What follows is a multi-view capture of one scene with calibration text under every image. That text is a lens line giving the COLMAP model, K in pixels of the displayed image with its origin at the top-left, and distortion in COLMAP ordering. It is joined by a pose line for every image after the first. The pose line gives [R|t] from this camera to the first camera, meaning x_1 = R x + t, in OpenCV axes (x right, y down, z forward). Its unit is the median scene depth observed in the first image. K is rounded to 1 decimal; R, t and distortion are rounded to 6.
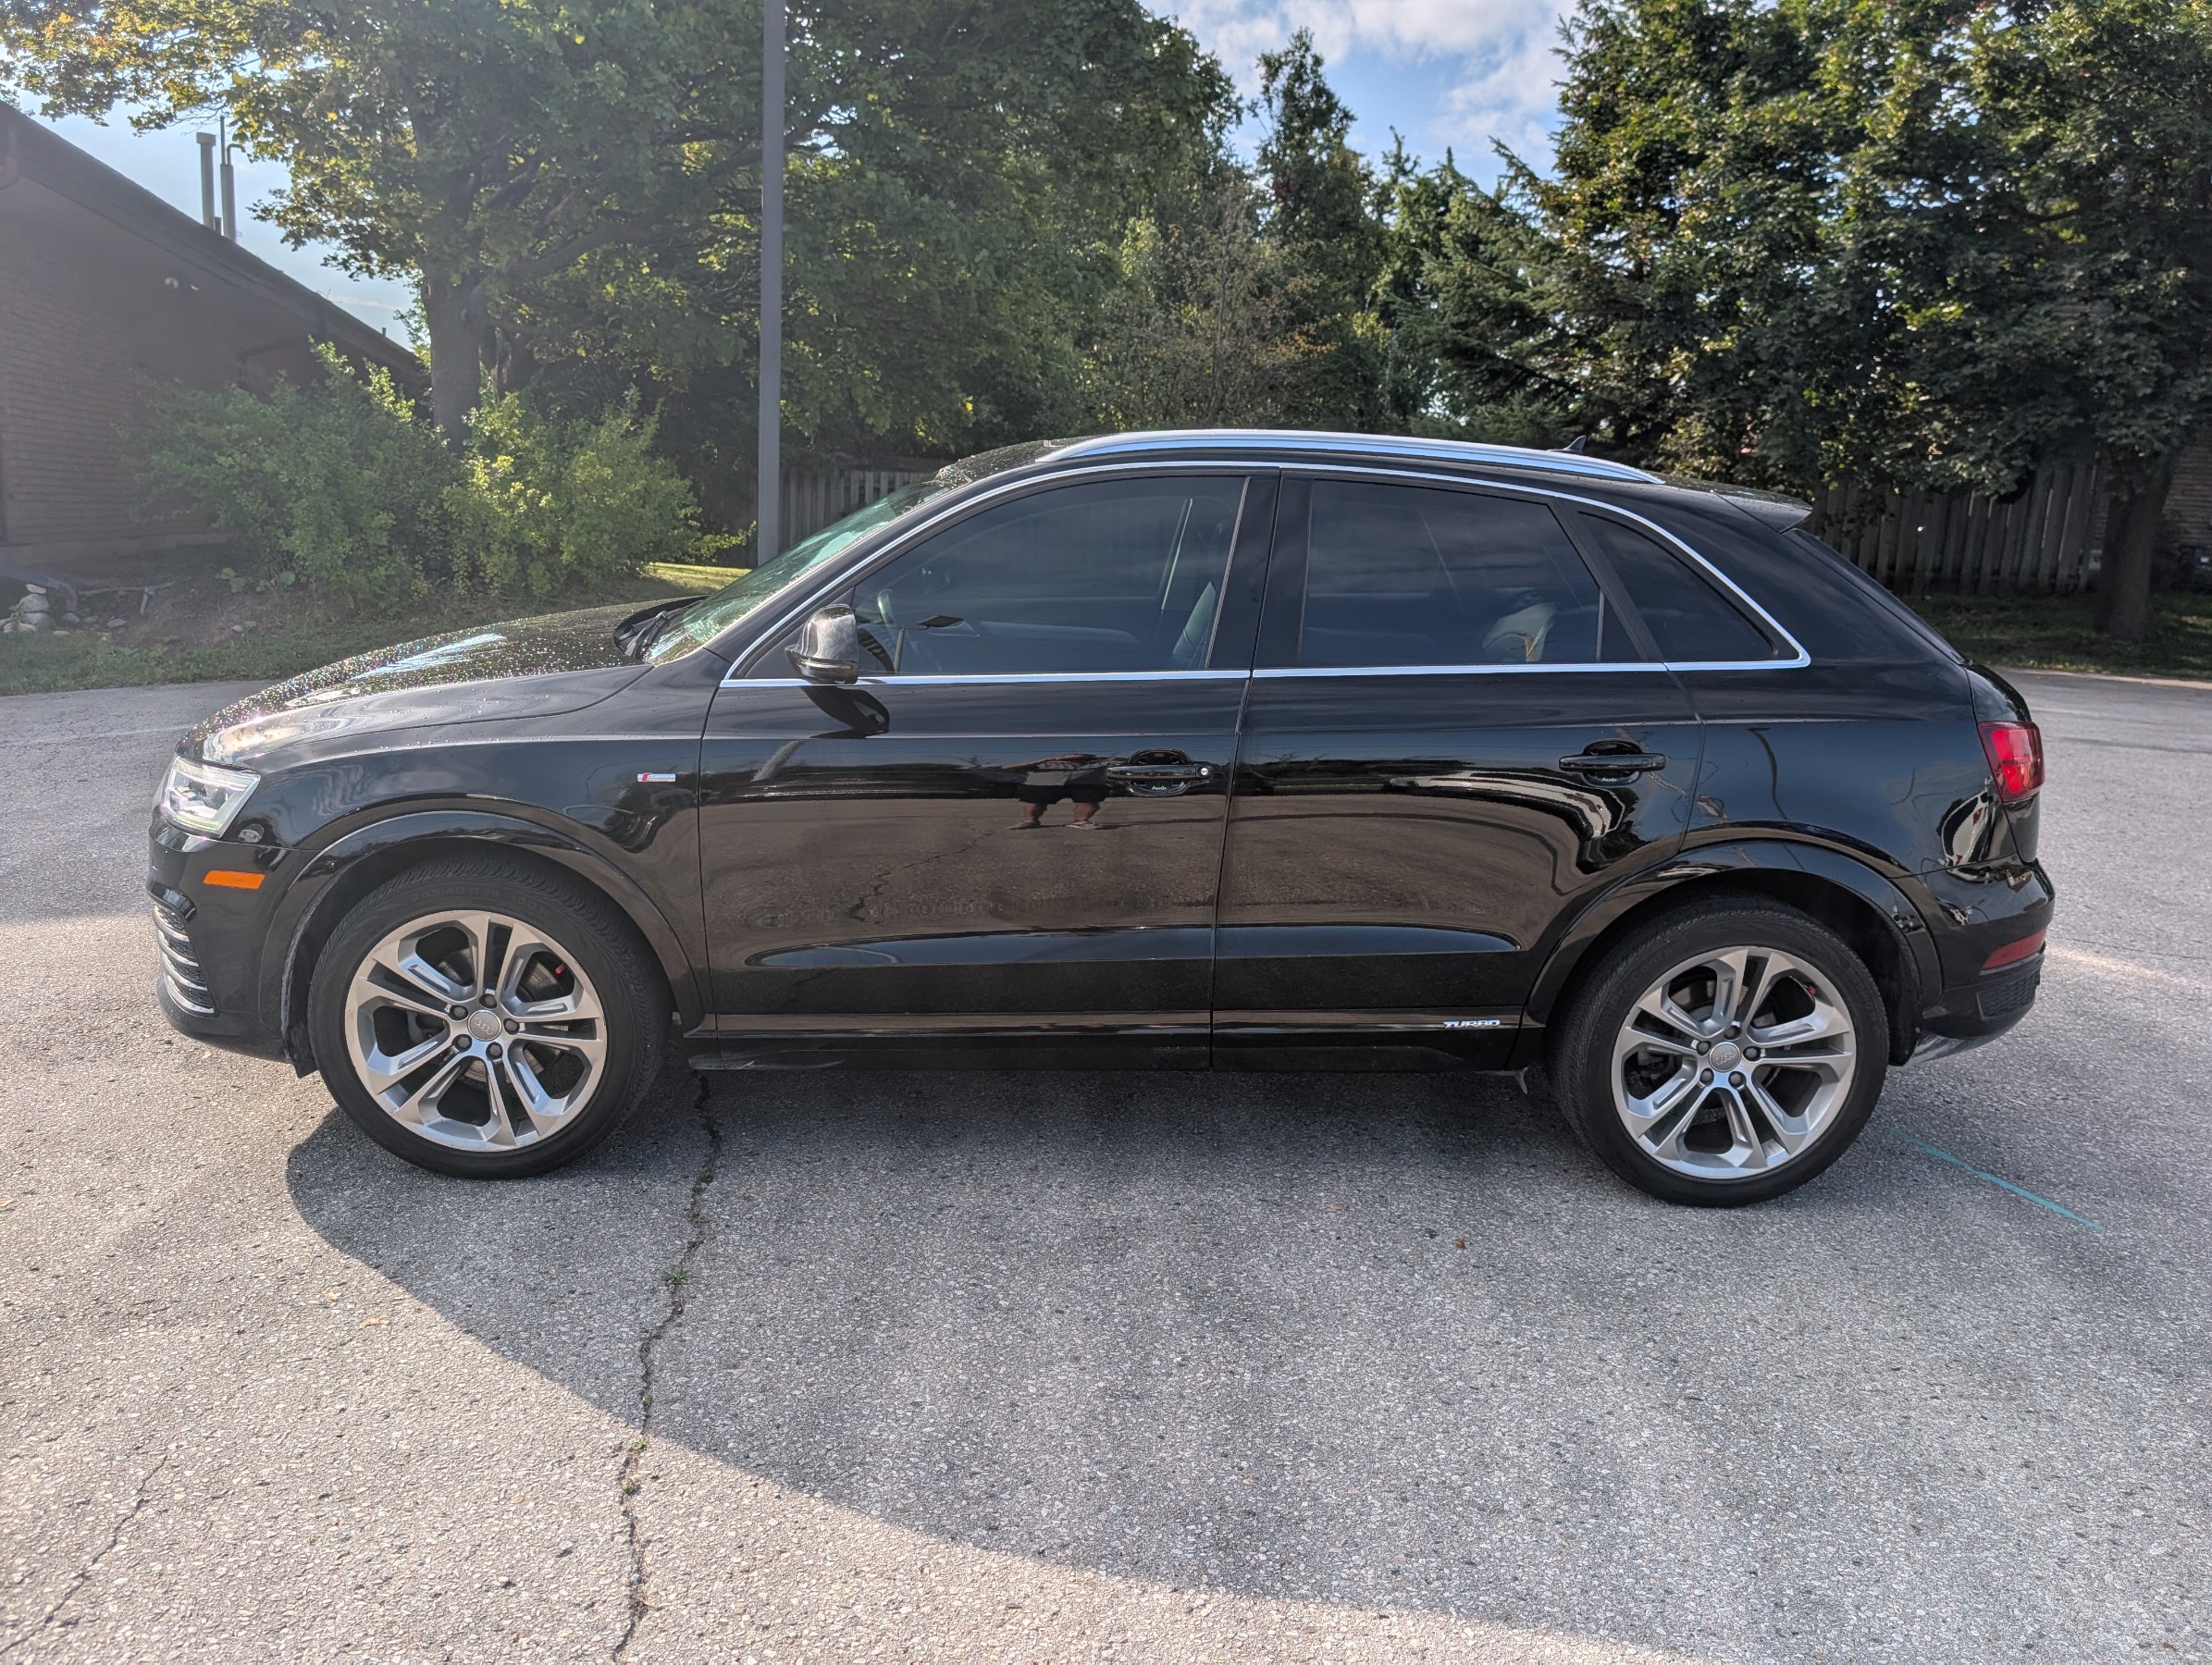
lens RADIAL K [[1559.1, 0, 1143.0], [0, 1559.1, 829.8], [0, 0, 1]] dist [0.011192, -0.000329]
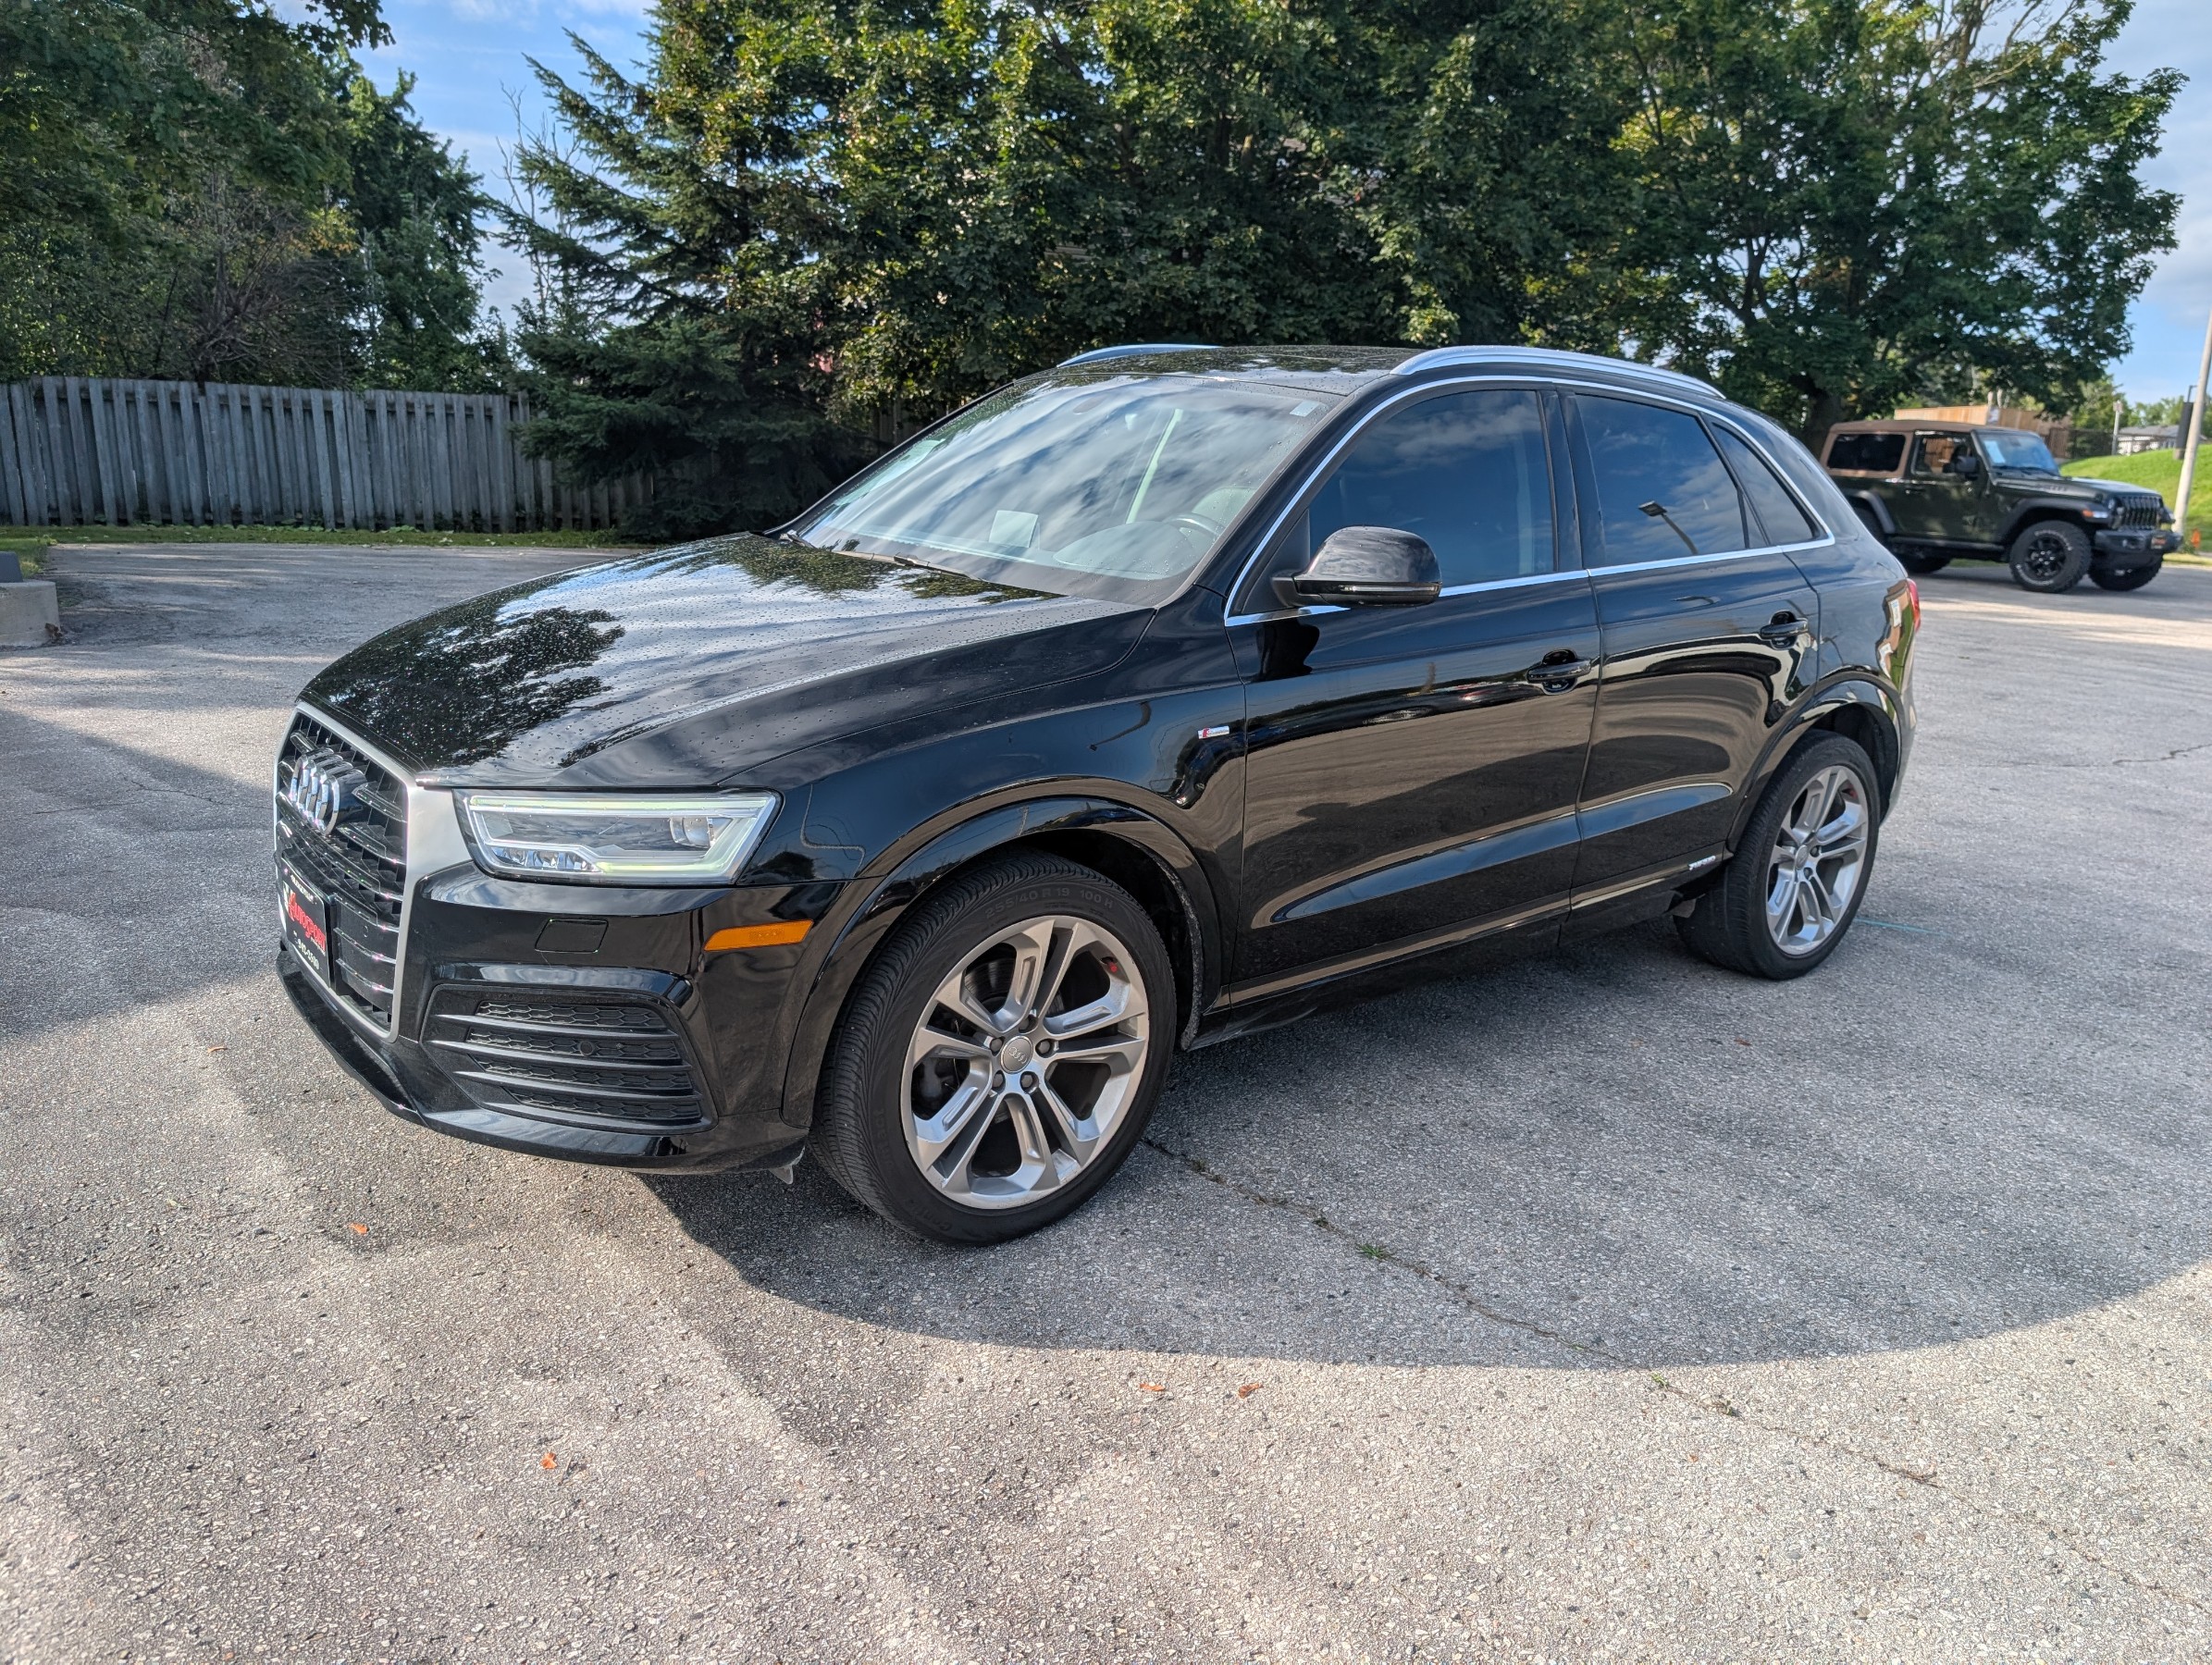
lens RADIAL K [[1560.3, 0, 1106.0], [0, 1560.3, 832.5], [0, 0, 1]] dist [0.001964, -0.000106]
pose [[0.812402, -0.152513, 0.562799, -0.824568], [0.123968, 0.988298, 0.088871, -0.060034], [-0.569768, -0.002430, 0.821802, 0.288032]]
